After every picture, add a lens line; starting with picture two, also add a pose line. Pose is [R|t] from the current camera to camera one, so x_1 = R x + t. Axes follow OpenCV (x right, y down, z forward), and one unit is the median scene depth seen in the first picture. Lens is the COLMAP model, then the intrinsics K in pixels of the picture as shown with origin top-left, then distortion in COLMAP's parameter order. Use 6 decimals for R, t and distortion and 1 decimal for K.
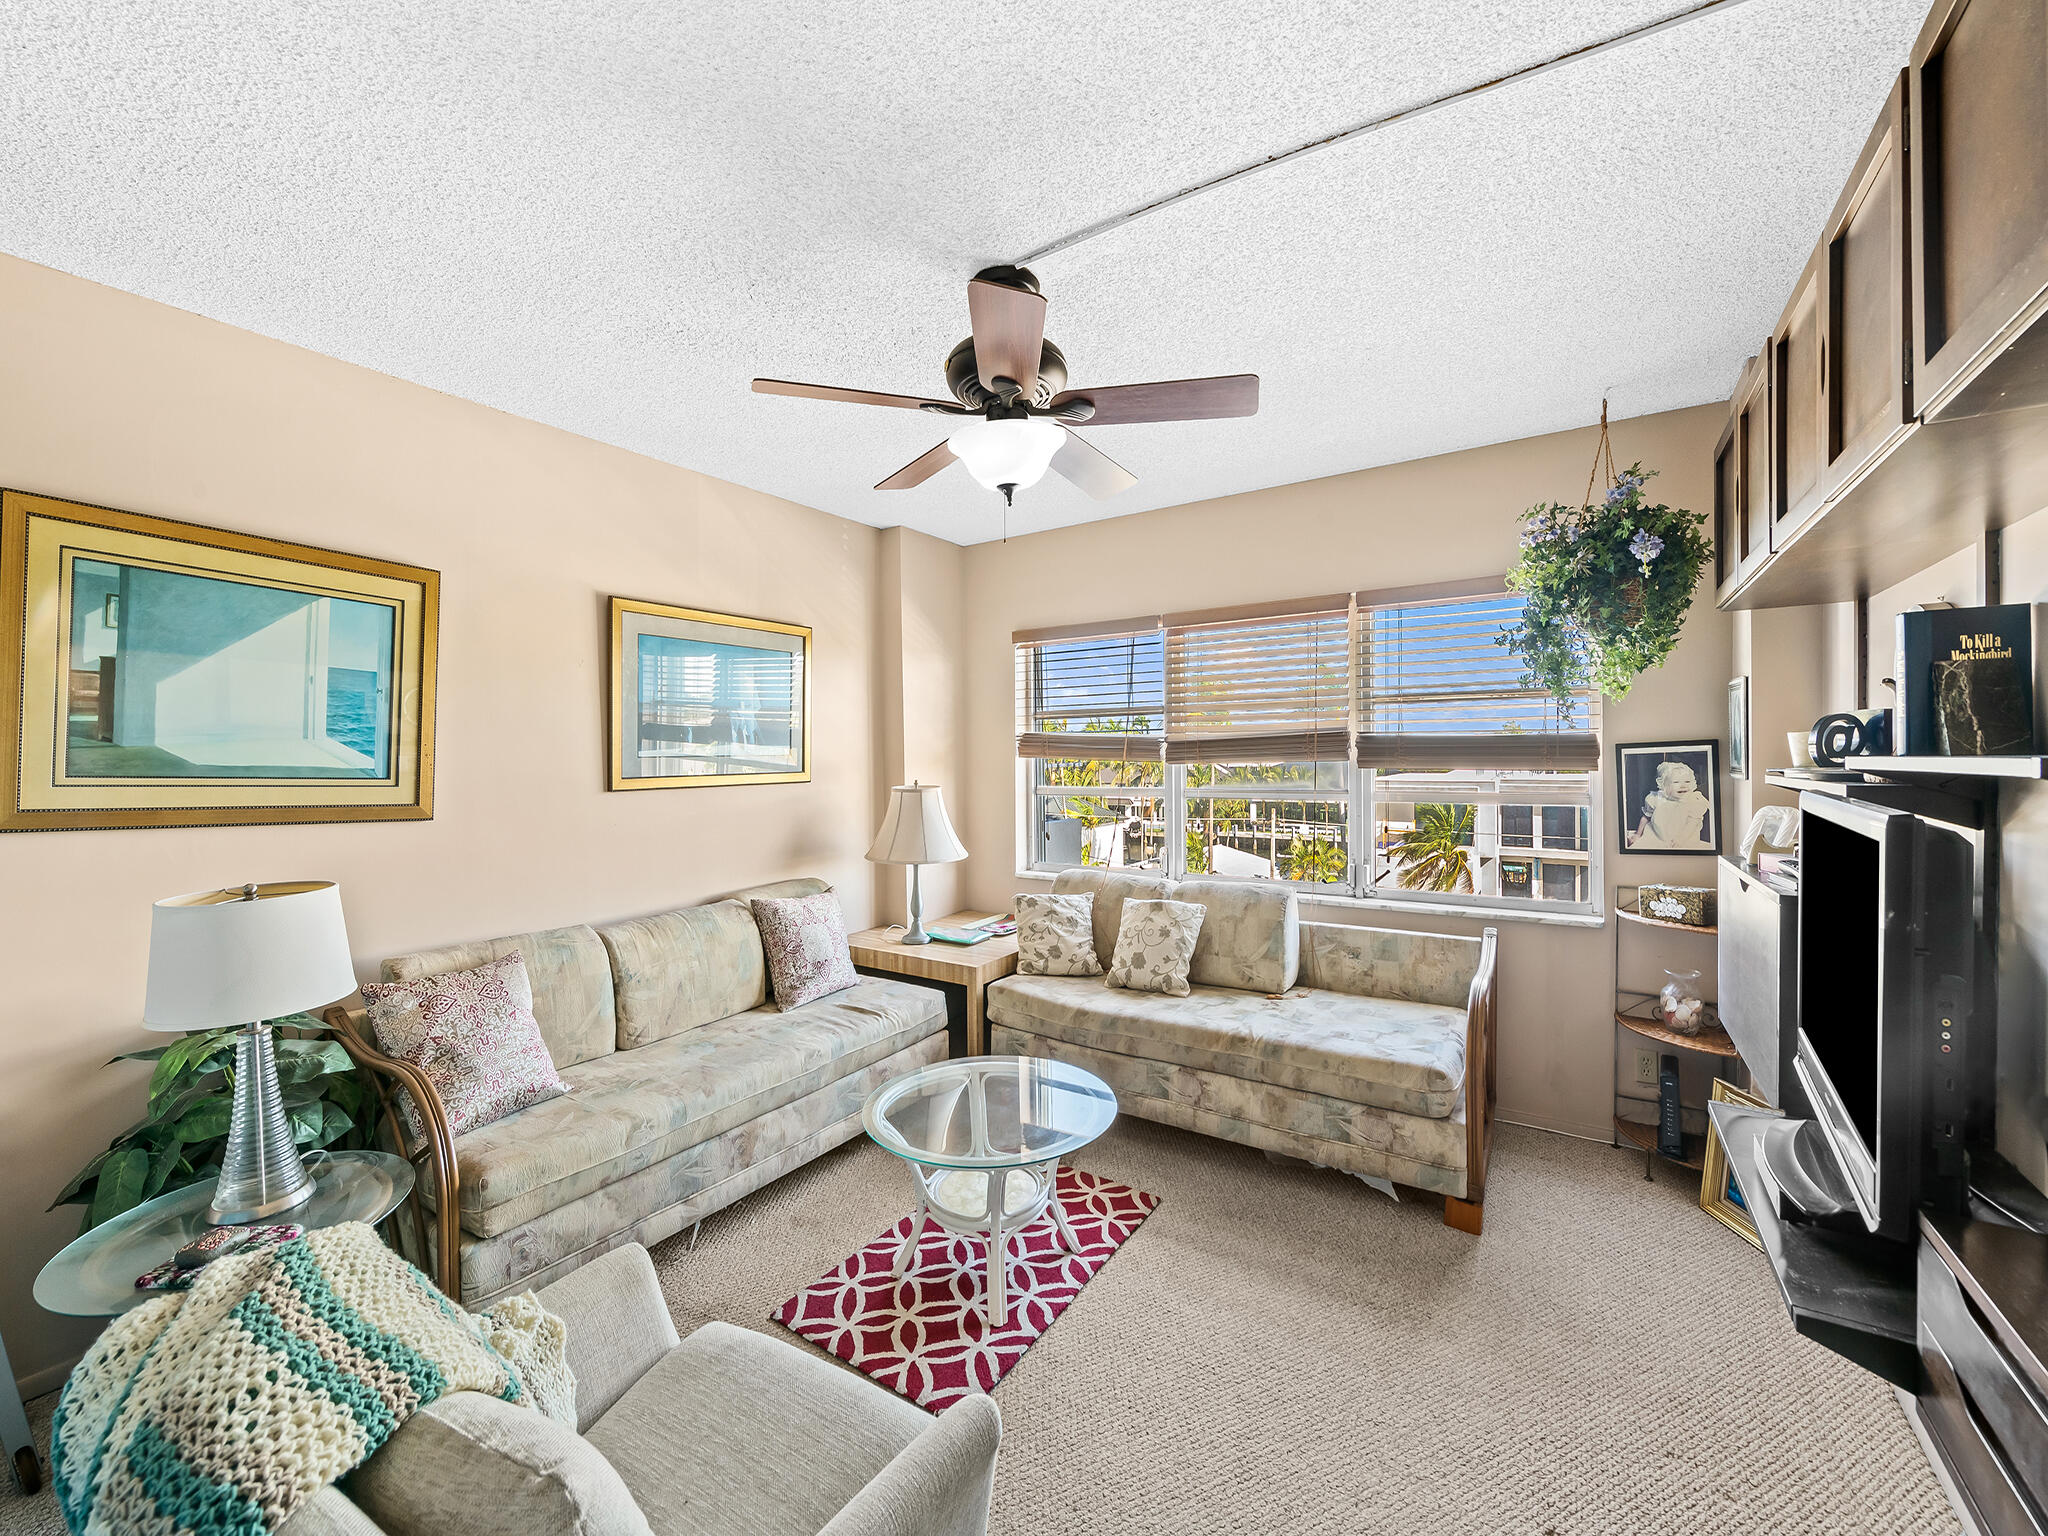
lens RADIAL K [[820.5, 0, 1024.9], [0, 820.5, 739.8], [0, 0, 1]] dist [0.000582, 0.000016]
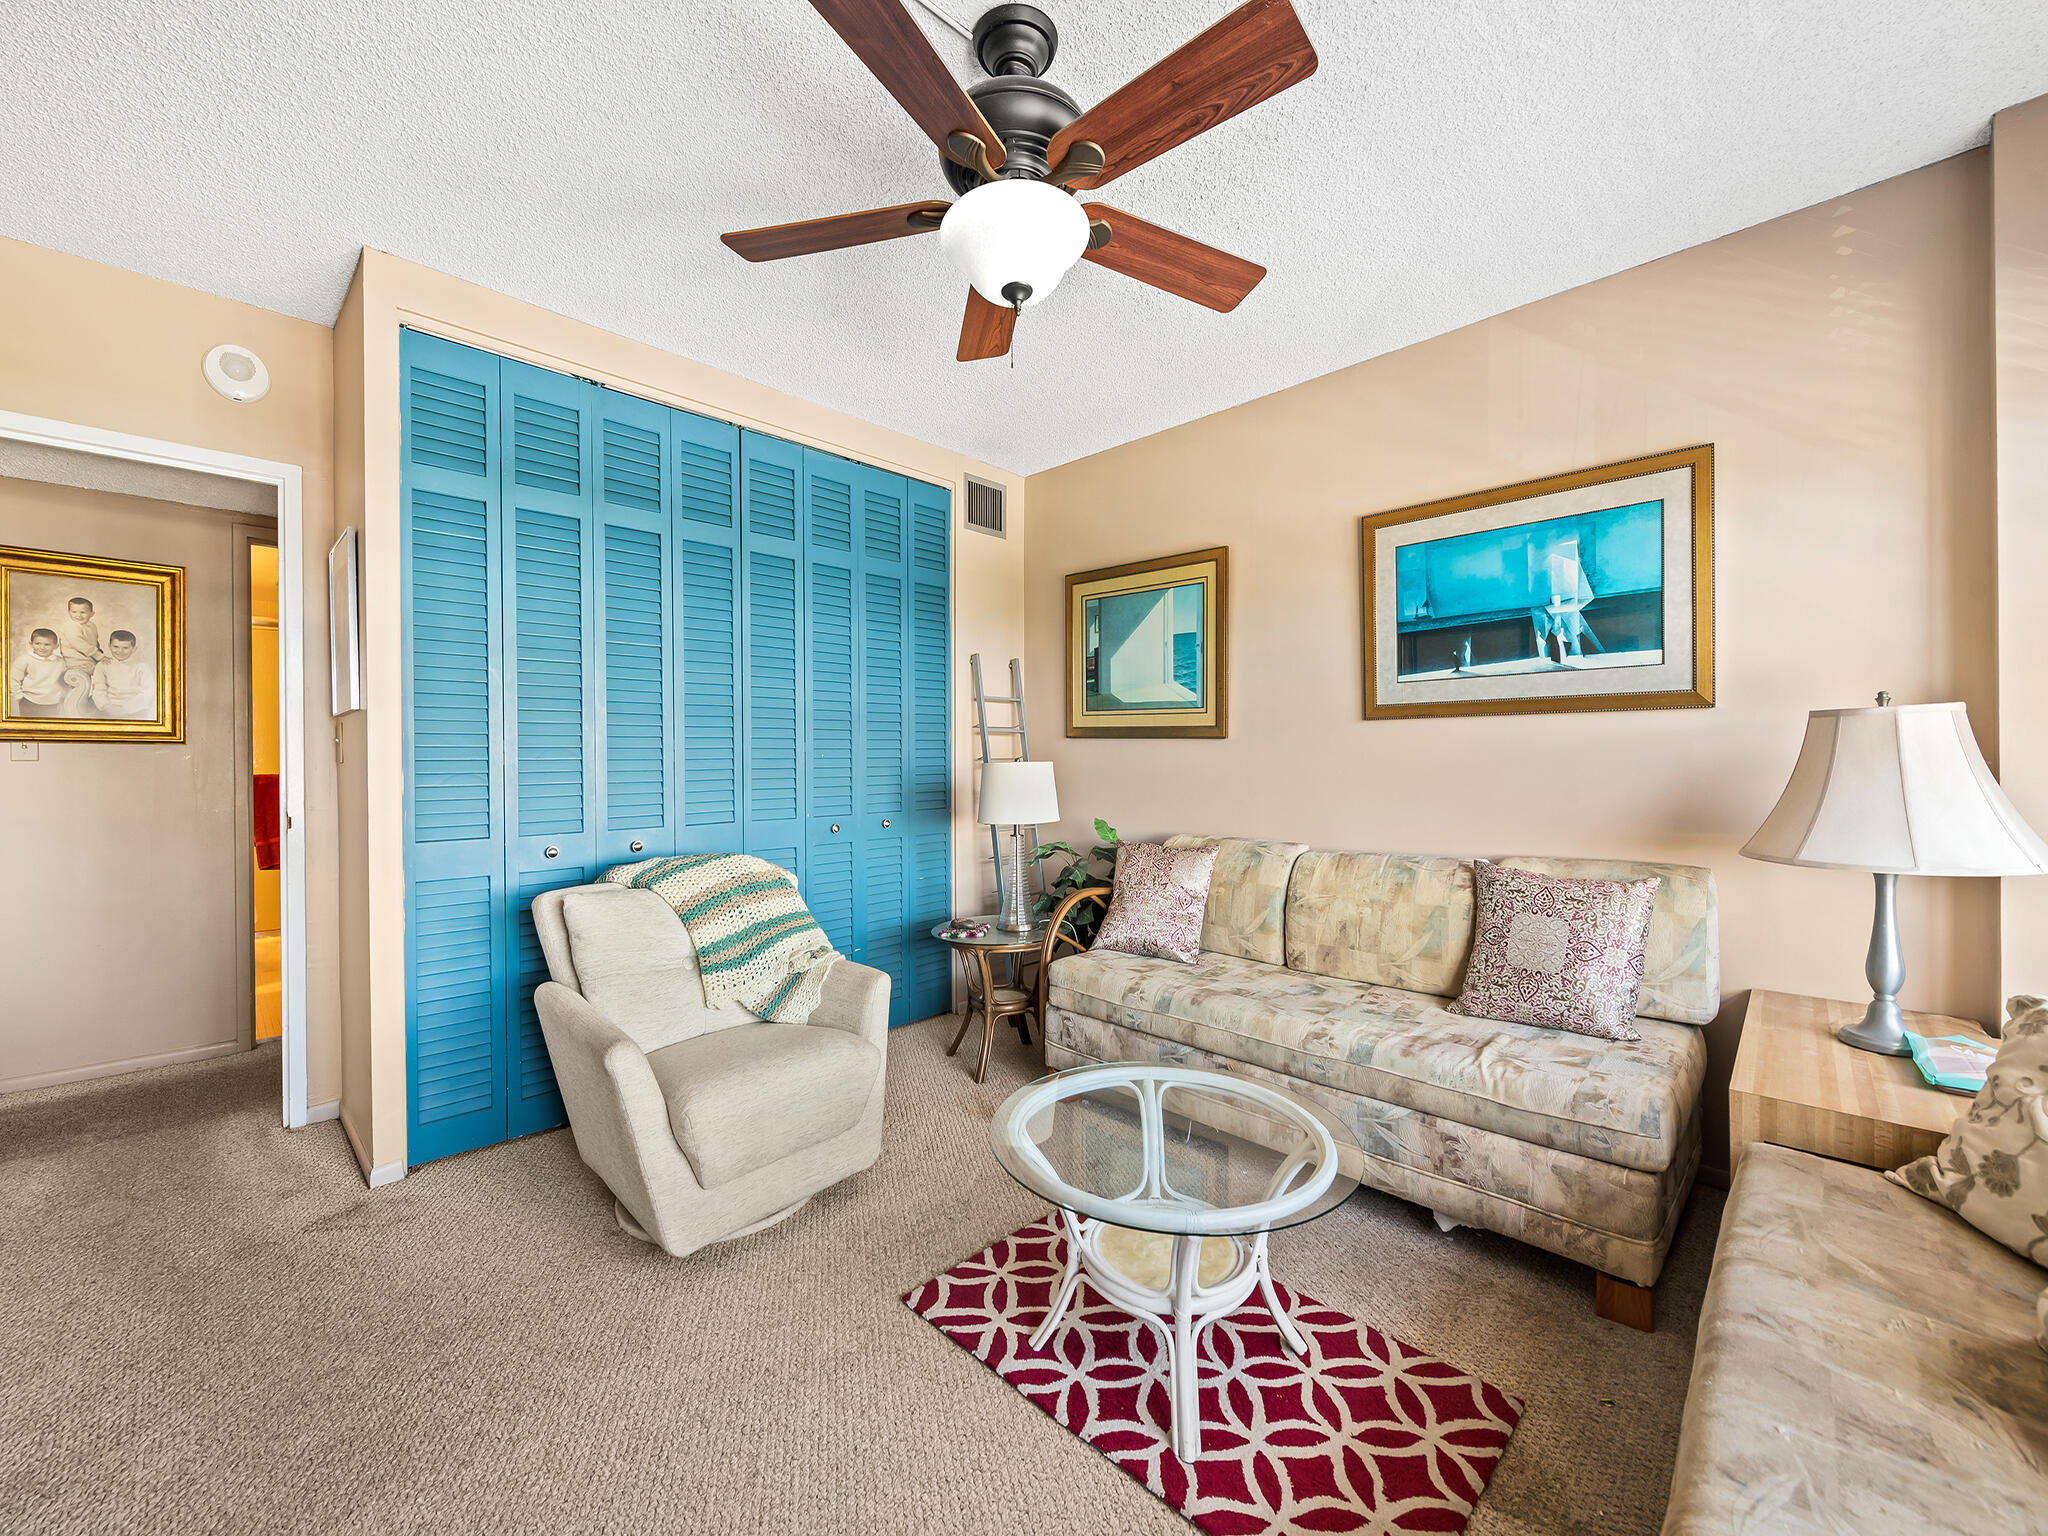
lens RADIAL K [[820.5, 0, 1024.9], [0, 820.5, 739.8], [0, 0, 1]] dist [0.000582, 0.000016]
pose [[-0.195132, -0.005266, -0.980763, 0.649779], [0.023256, 0.999680, -0.009995, 0.109422], [0.980501, -0.024759, -0.194947, 0.990730]]
